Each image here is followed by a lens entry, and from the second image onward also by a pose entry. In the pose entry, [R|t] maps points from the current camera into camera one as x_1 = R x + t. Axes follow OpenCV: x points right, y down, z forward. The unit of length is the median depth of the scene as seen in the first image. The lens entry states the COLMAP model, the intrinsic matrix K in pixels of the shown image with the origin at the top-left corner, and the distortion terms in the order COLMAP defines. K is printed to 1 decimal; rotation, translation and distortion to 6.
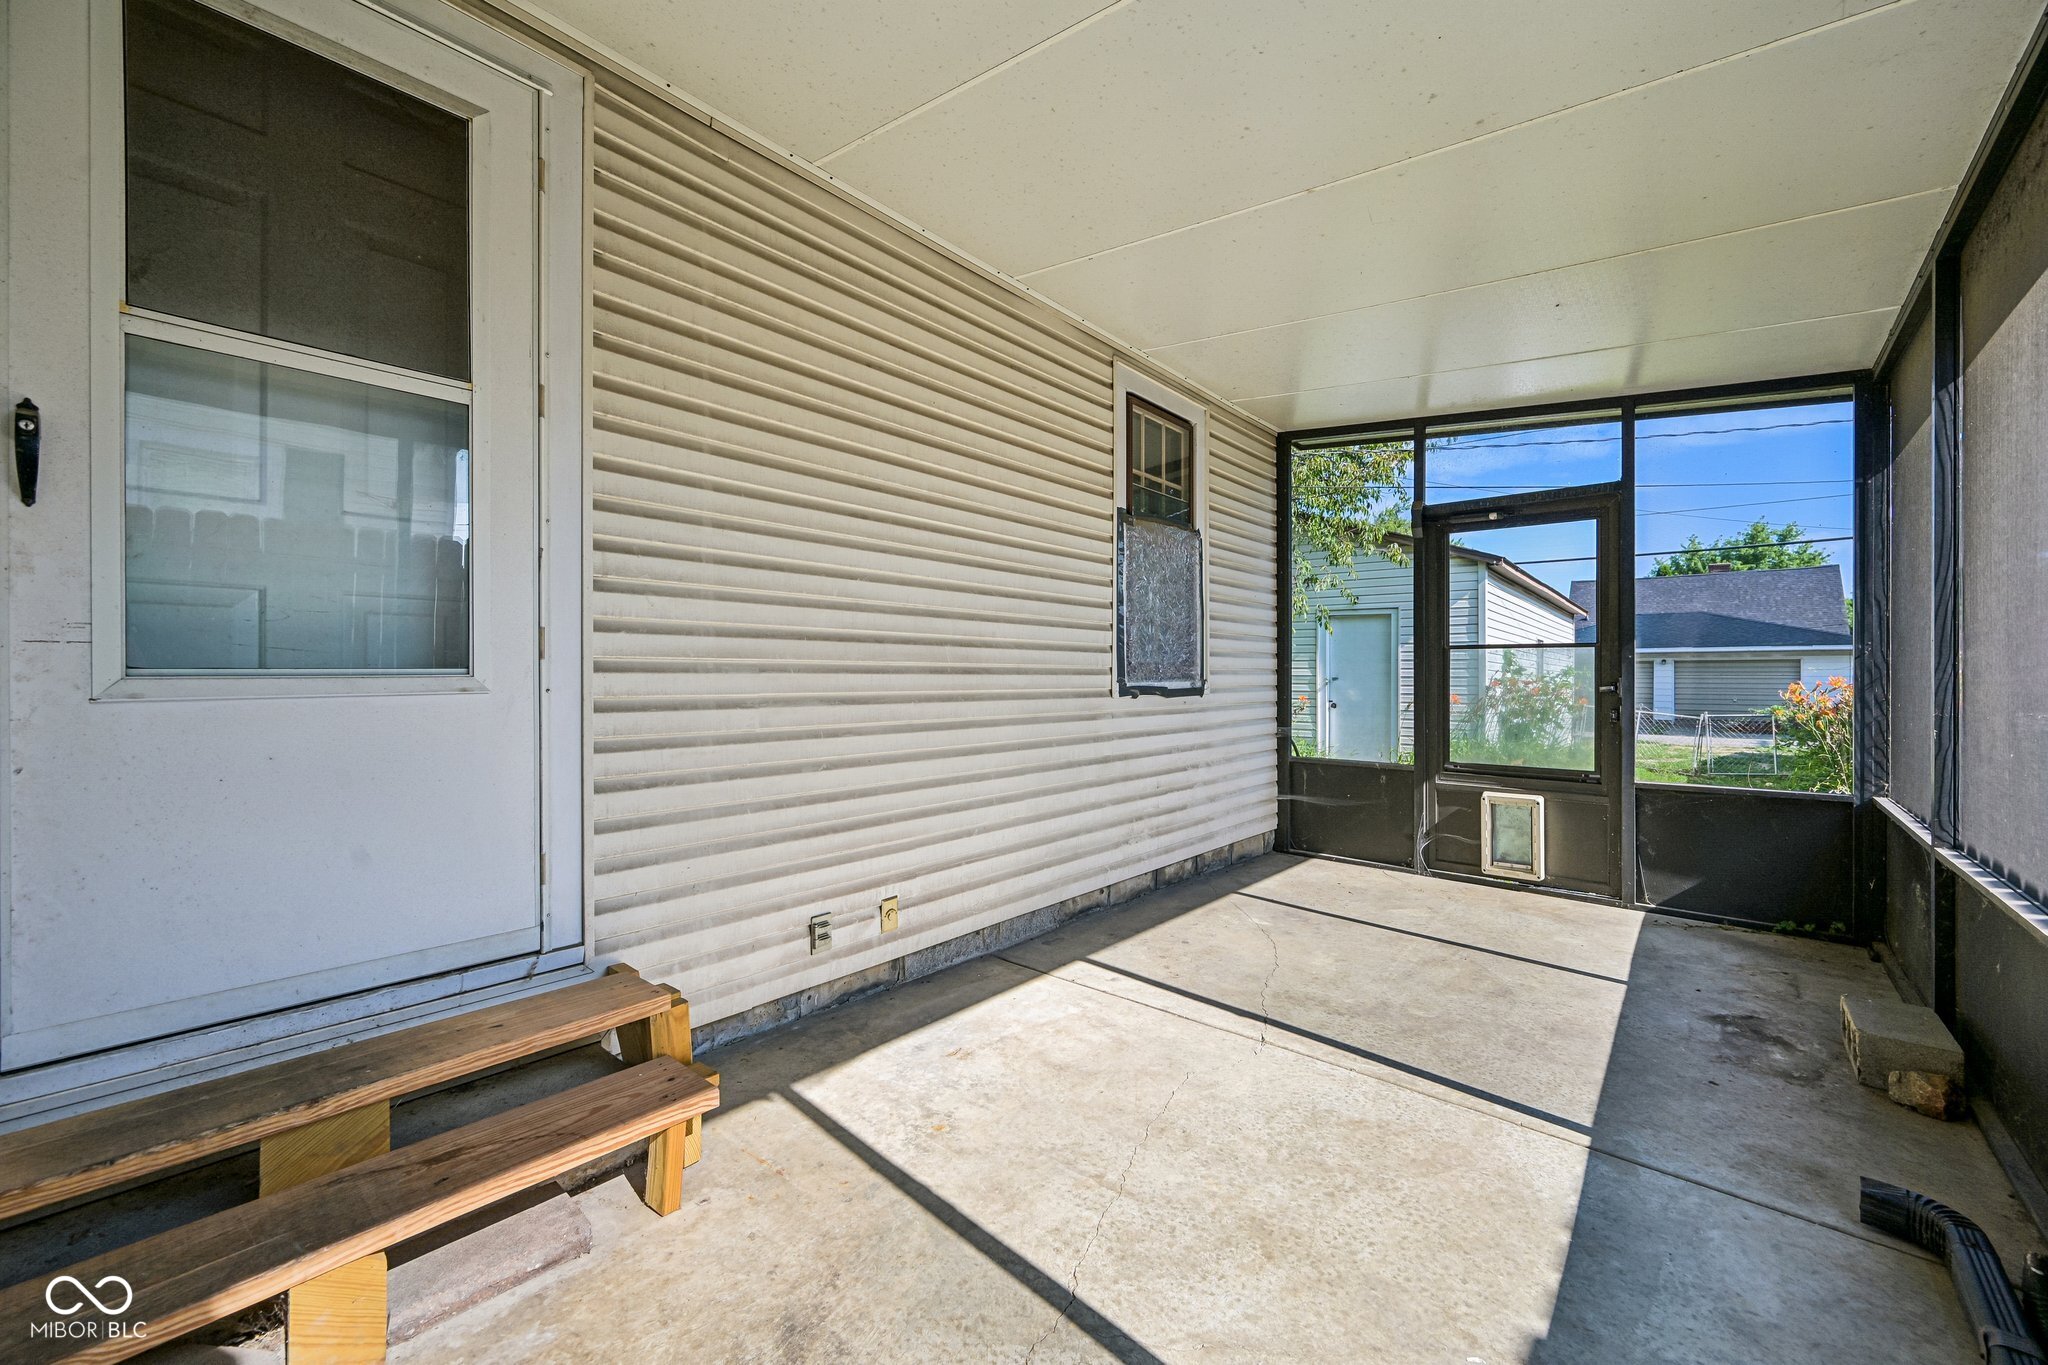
lens RADIAL K [[813.2, 0, 1021.7], [0, 813.2, 680.2], [0, 0, 1]] dist [-0.000282, 0.000081]
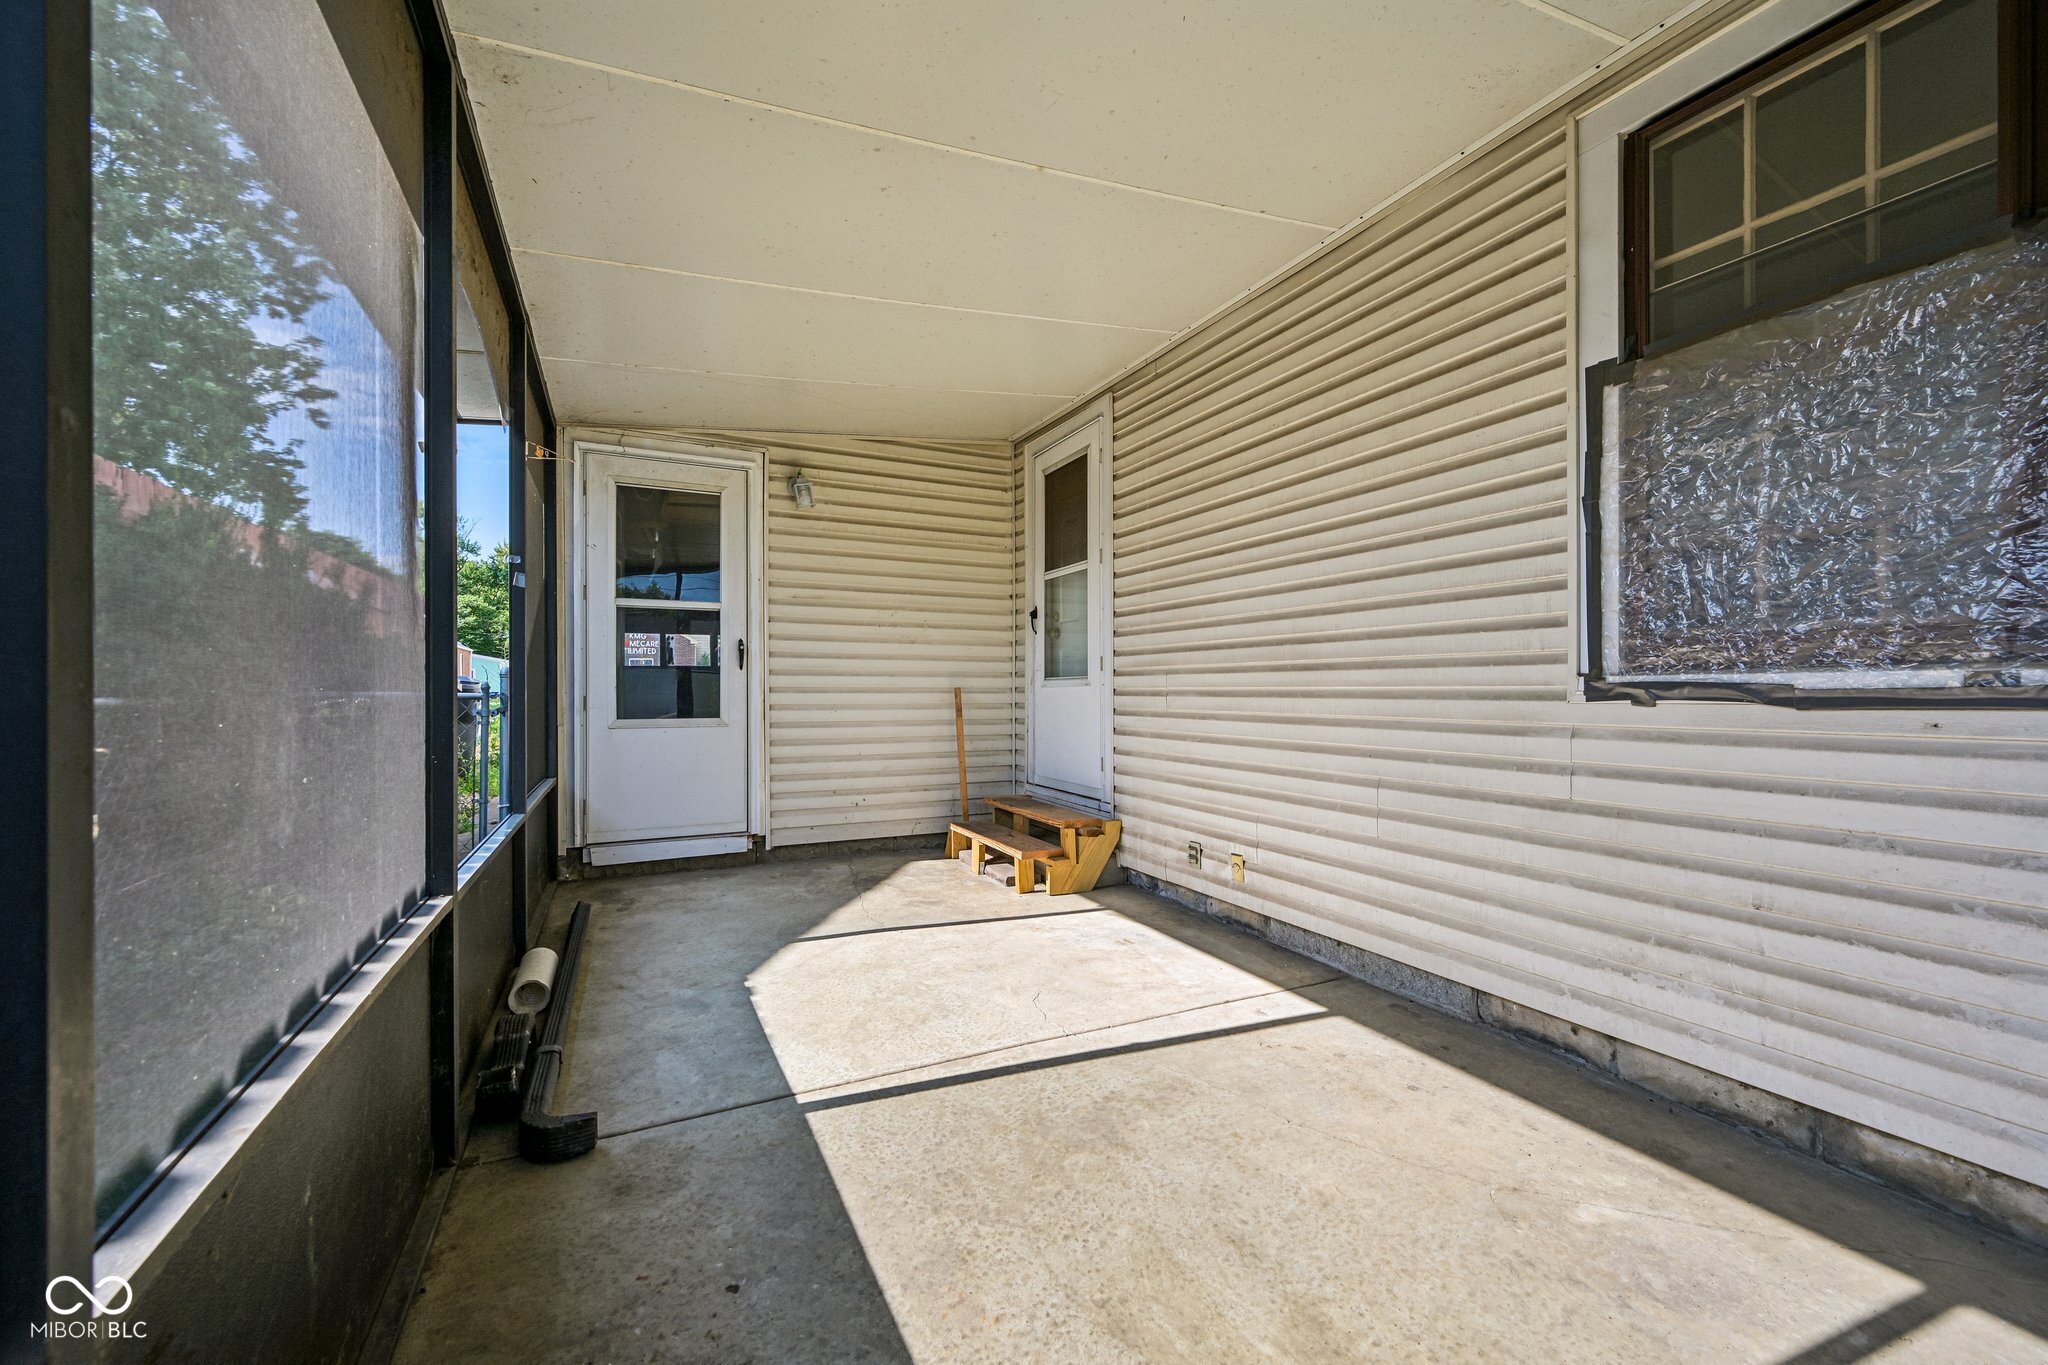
lens RADIAL K [[809.3, 0, 1025.5], [0, 809.3, 696.9], [0, 0, 1]] dist [0.000987, 0.000020]
pose [[-0.392042, 0.006376, -0.919925, 1.122085], [-0.004254, 0.999953, 0.008744, 0.020093], [0.919937, 0.007342, -0.391997, 1.217455]]
